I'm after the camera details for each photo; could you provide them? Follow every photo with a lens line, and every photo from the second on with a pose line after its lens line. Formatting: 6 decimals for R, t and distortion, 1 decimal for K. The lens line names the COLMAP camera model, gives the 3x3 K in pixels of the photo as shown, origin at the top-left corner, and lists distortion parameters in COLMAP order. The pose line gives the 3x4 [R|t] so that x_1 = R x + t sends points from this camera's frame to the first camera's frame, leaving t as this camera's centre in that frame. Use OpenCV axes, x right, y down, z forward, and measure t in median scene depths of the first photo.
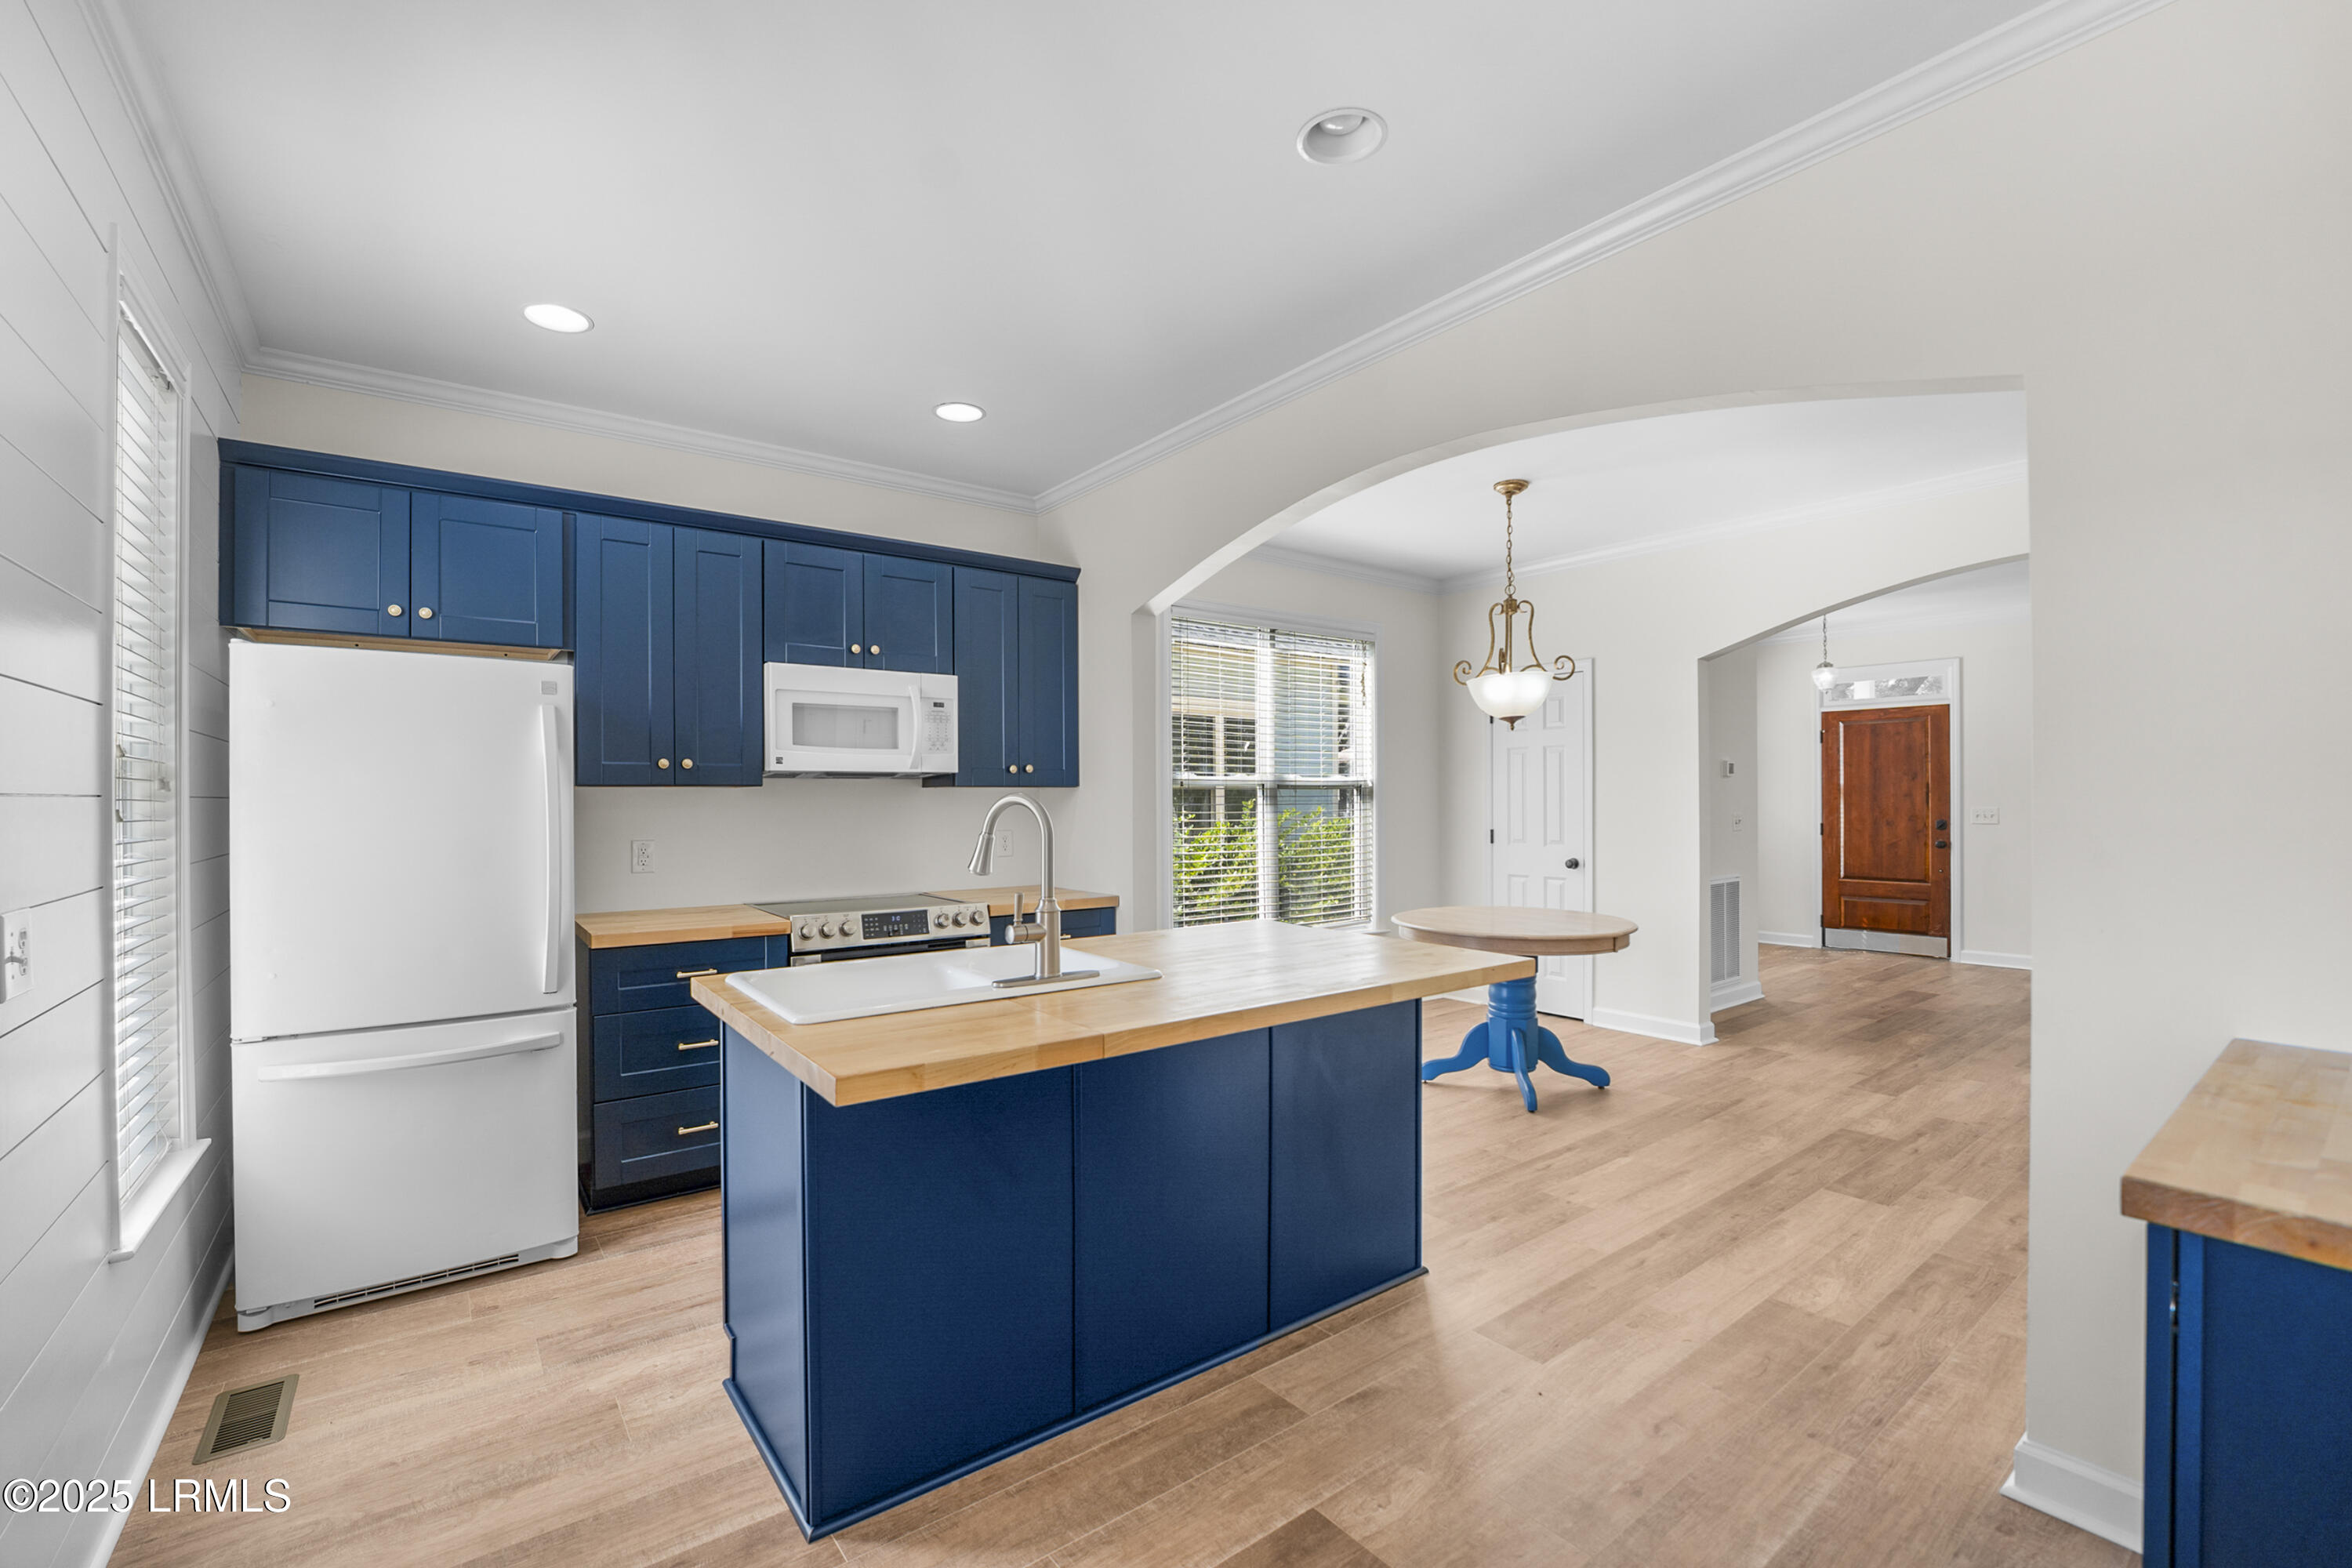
lens RADIAL K [[980.3, 0, 1150.9], [0, 980.3, 807.0], [0, 0, 1]] dist [-0.030250, 0.004596]
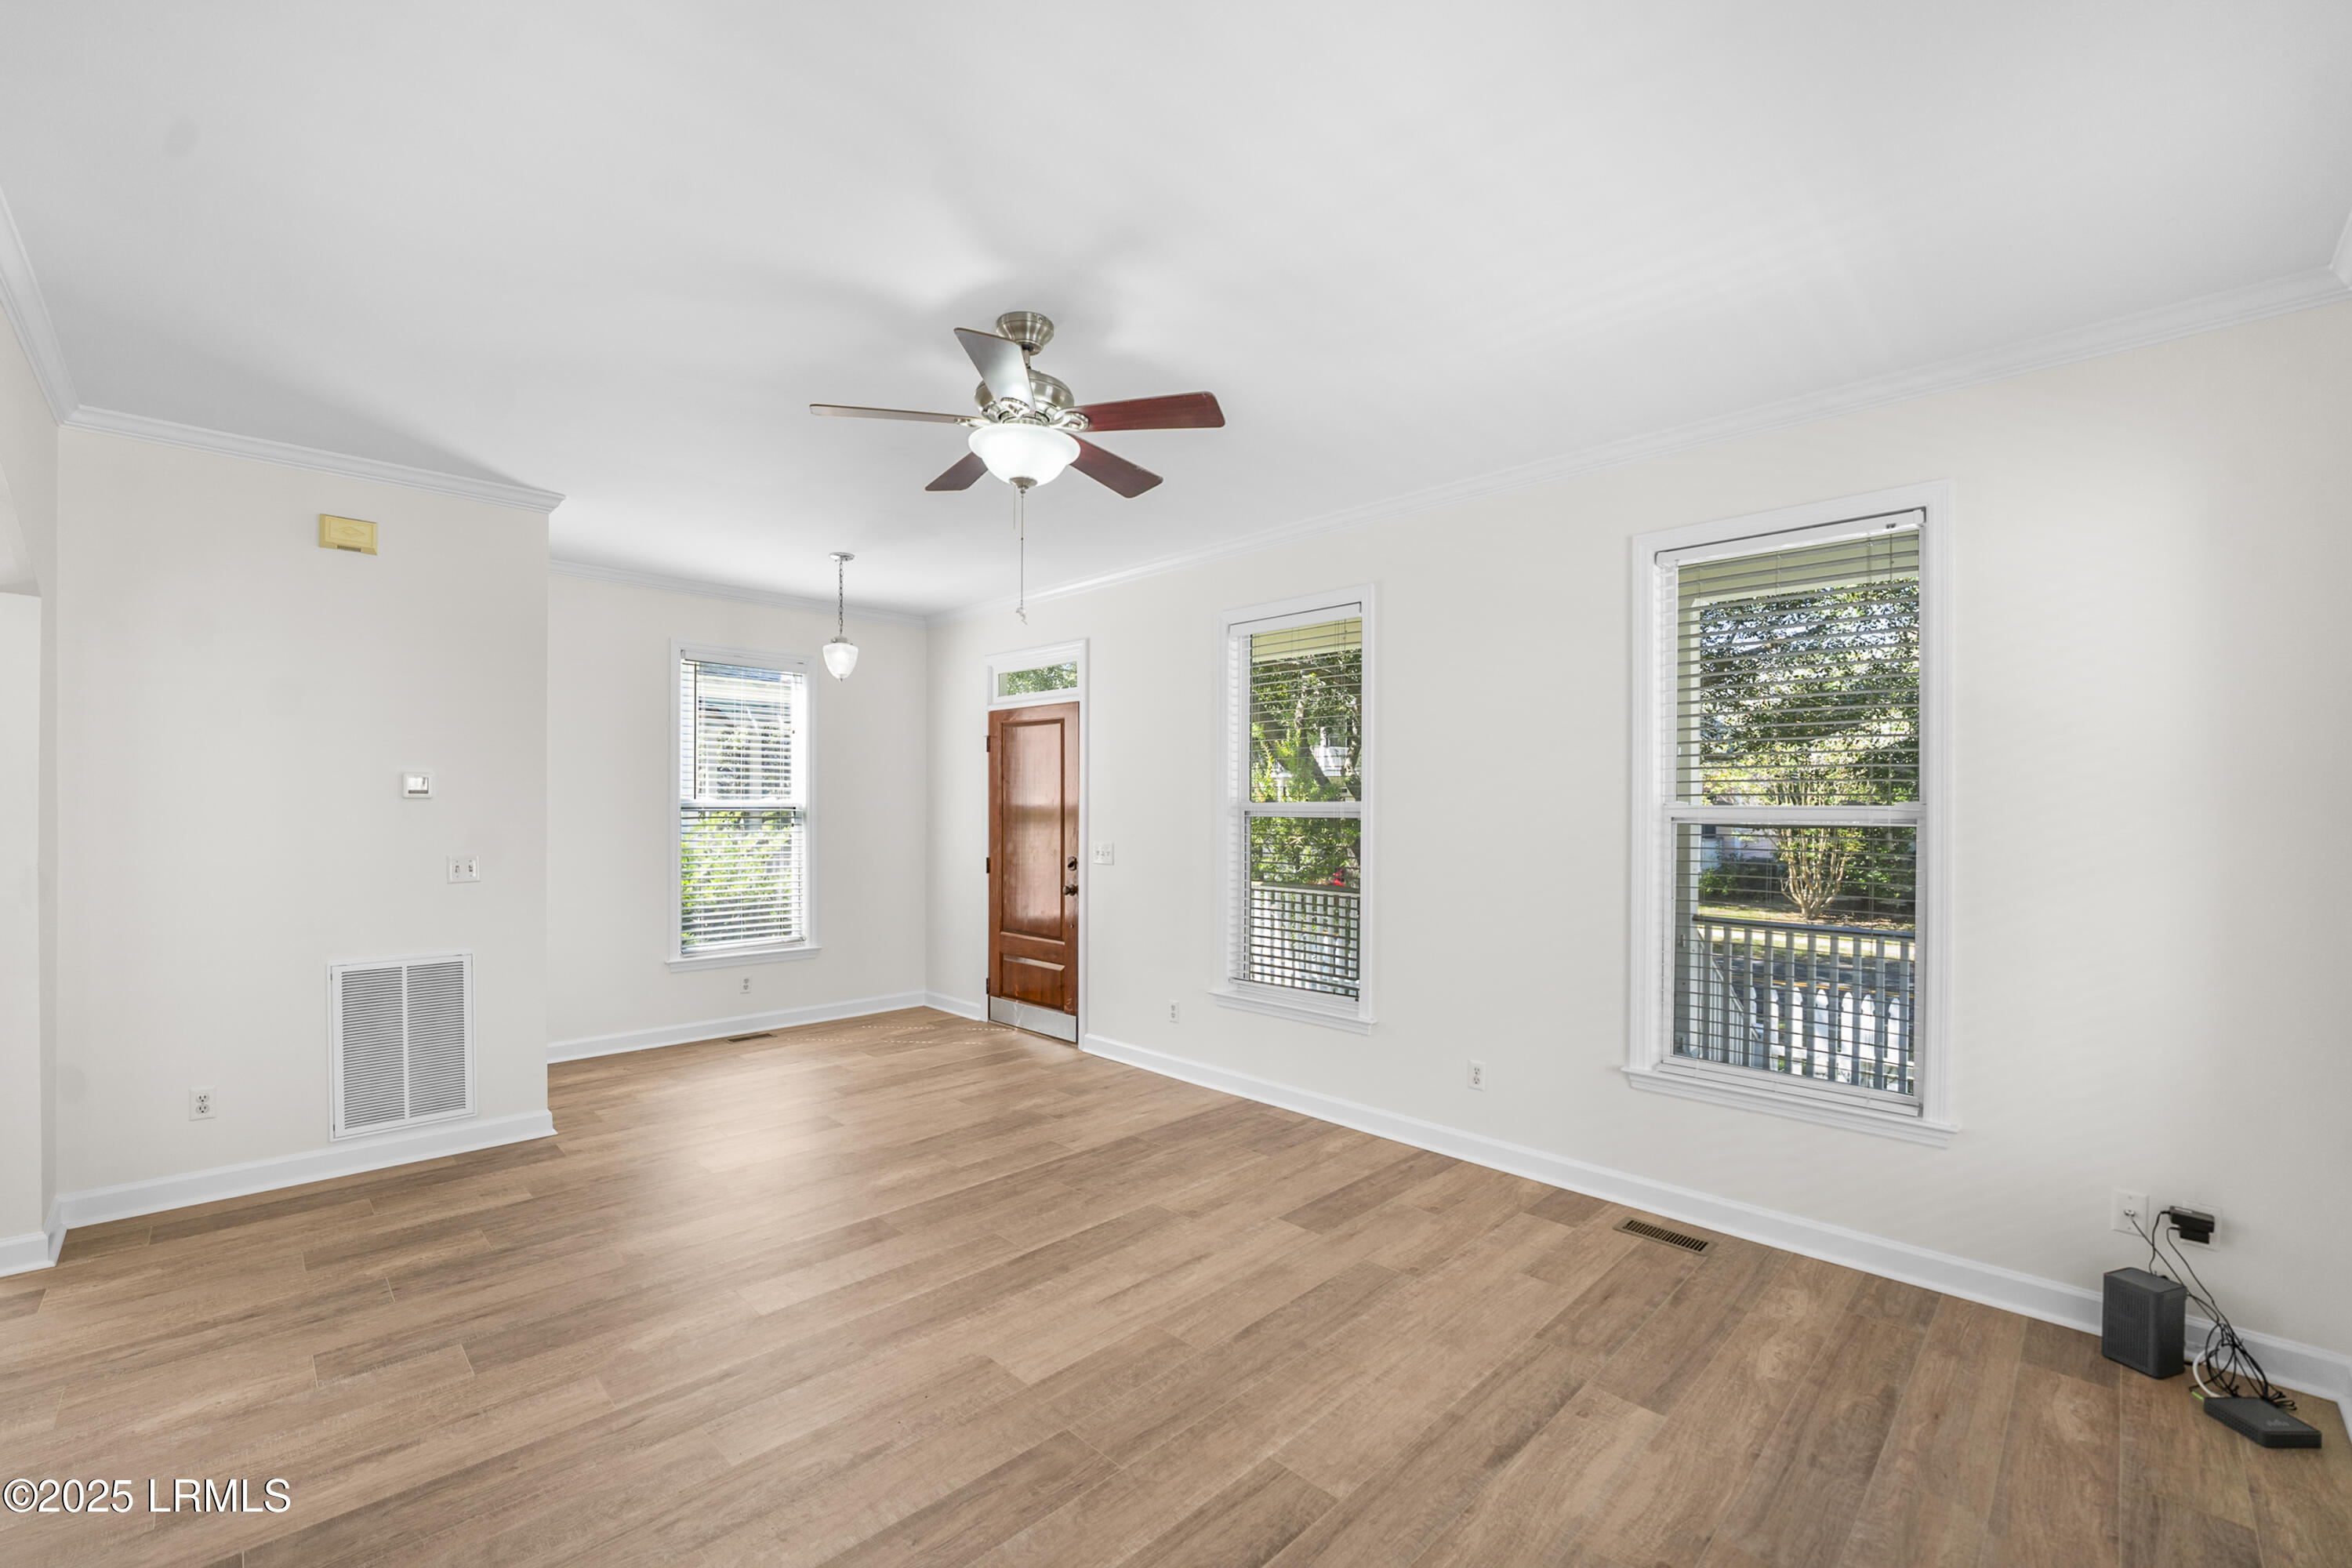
lens RADIAL K [[980.3, 0, 1140.3], [0, 980.3, 806.0], [0, 0, 1]] dist [-0.030250, 0.004596]
pose [[0.992256, 0.010546, 0.123762, 1.556776], [-0.010142, 0.999941, -0.003891, -0.047364], [-0.123795, 0.002605, 0.992304, 0.496351]]
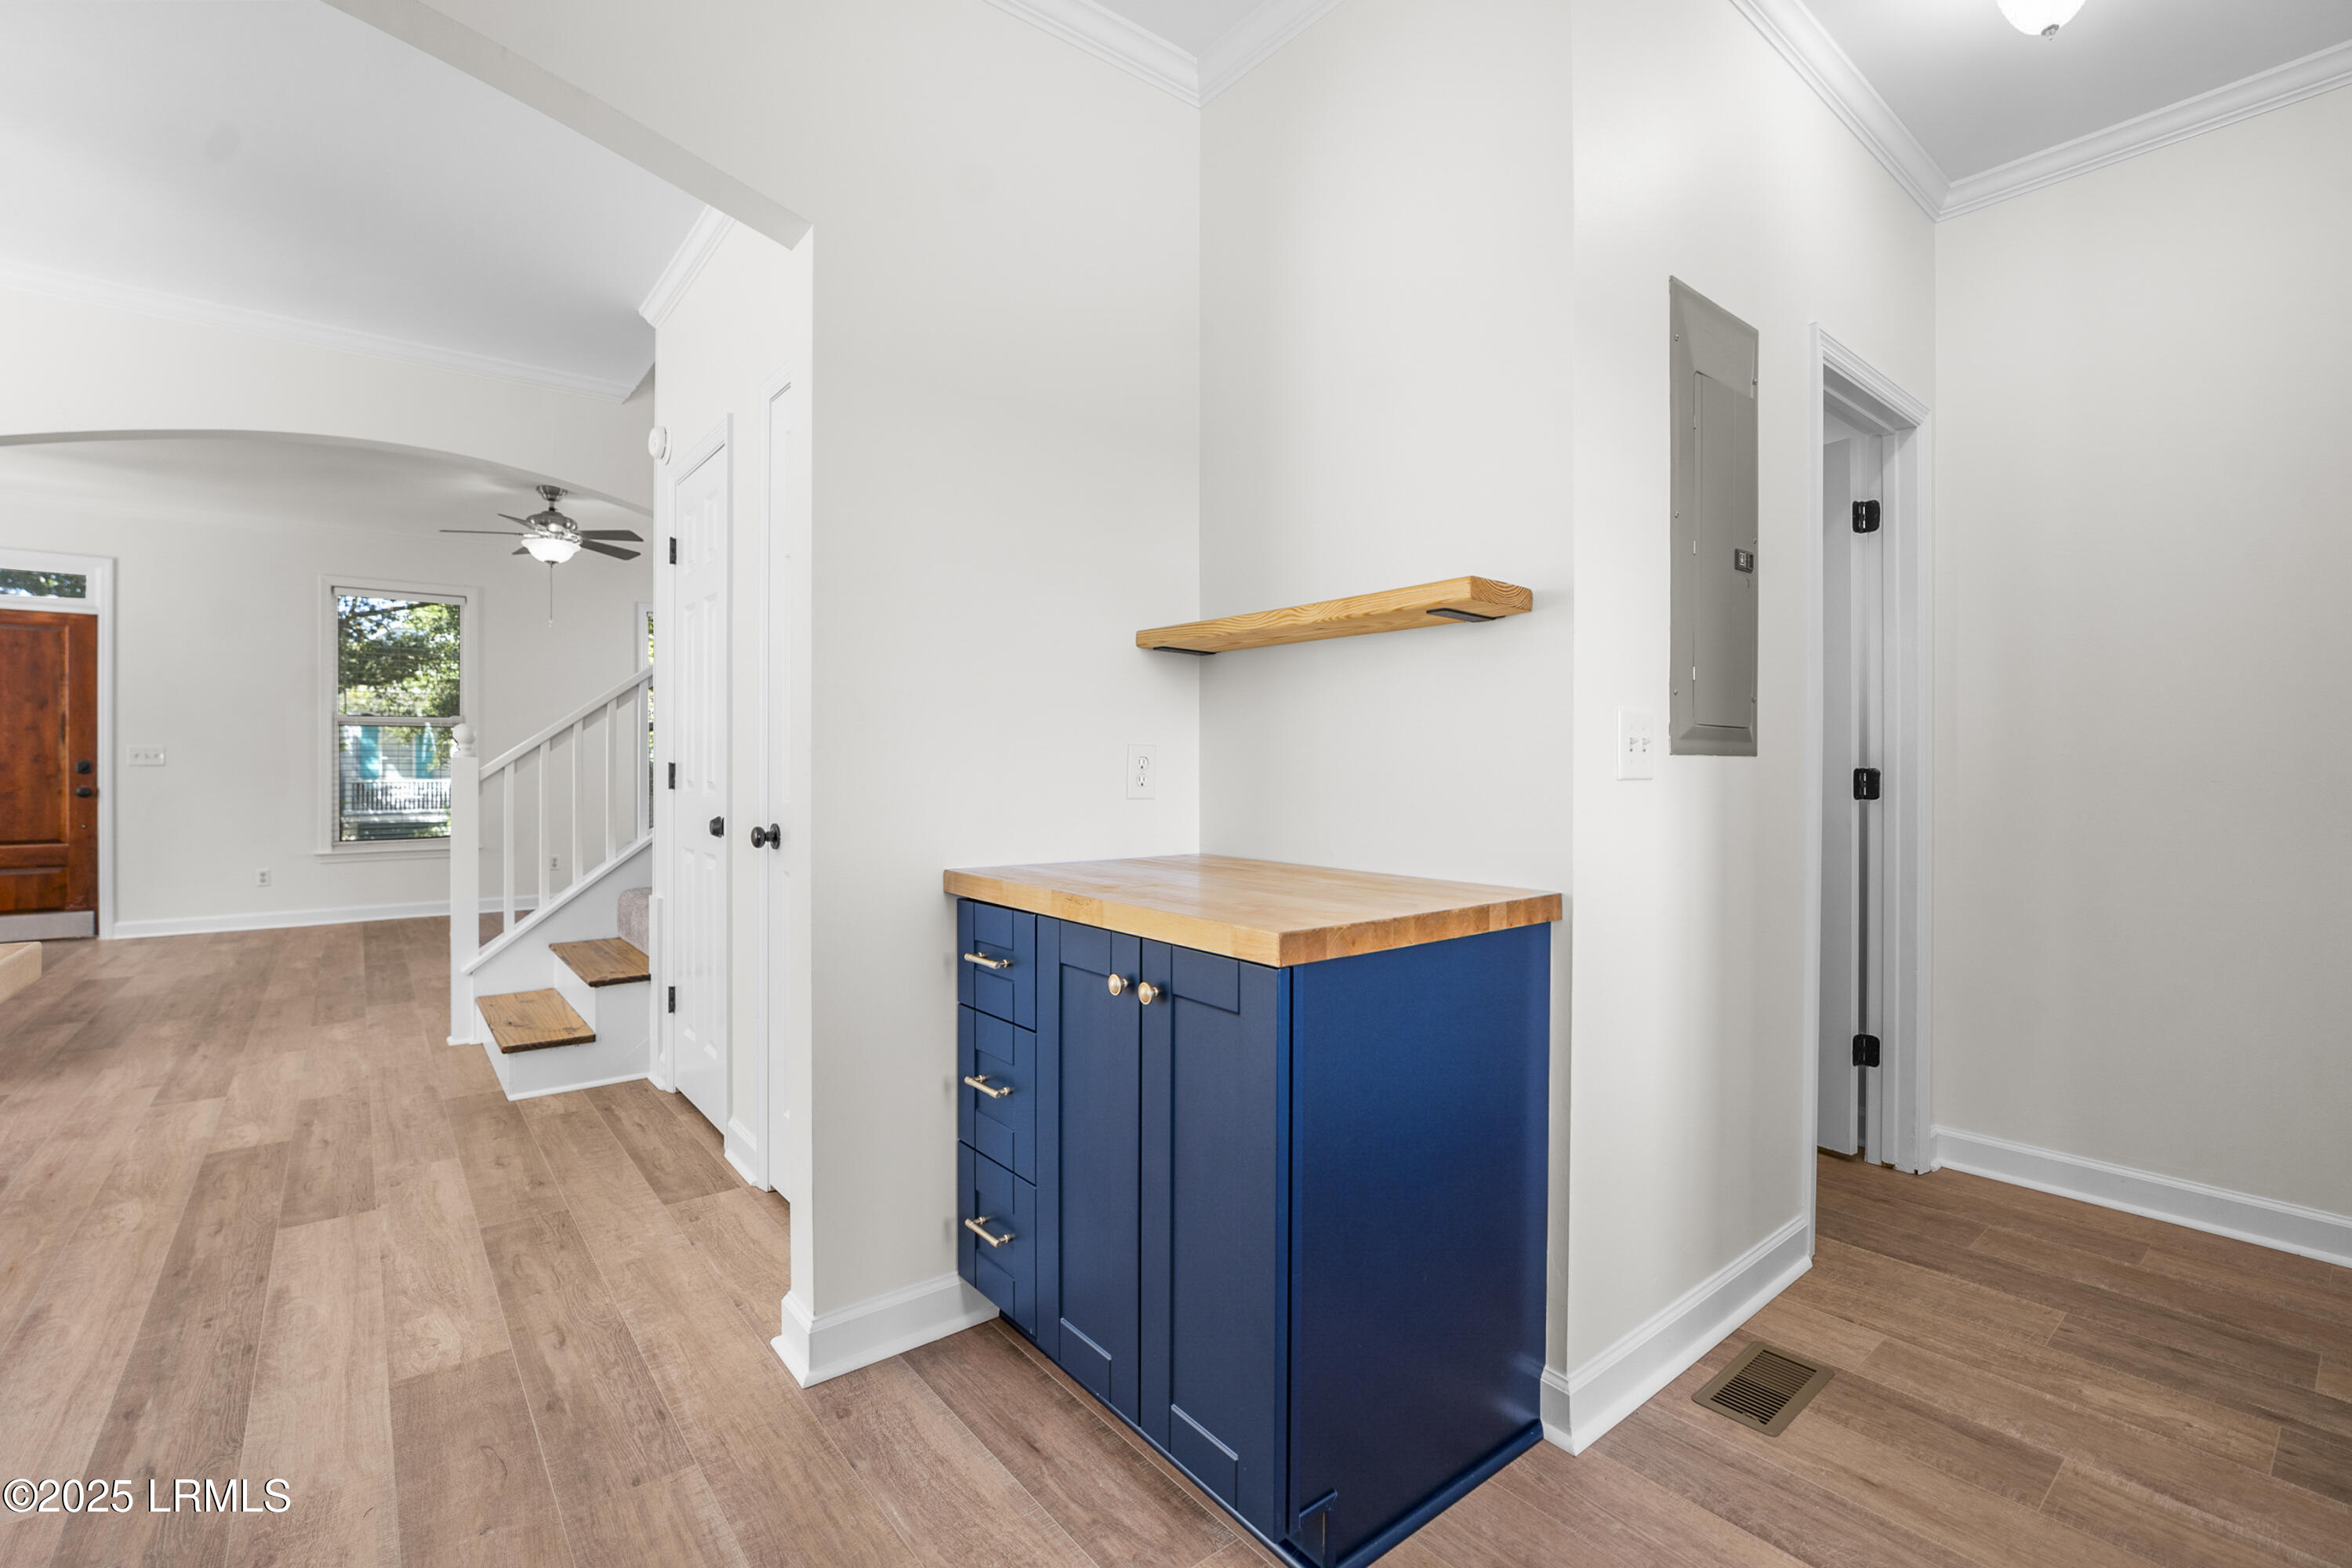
lens RADIAL K [[1027.3, 0, 1172.1], [0, 1027.3, 770.7], [0, 0, 1]] dist [-0.017547, 0.002513]
pose [[-0.040195, 0.001097, 0.999191, -0.064305], [0.002052, 0.999997, -0.001015, 0.048590], [-0.999190, 0.002010, -0.040197, 0.305266]]
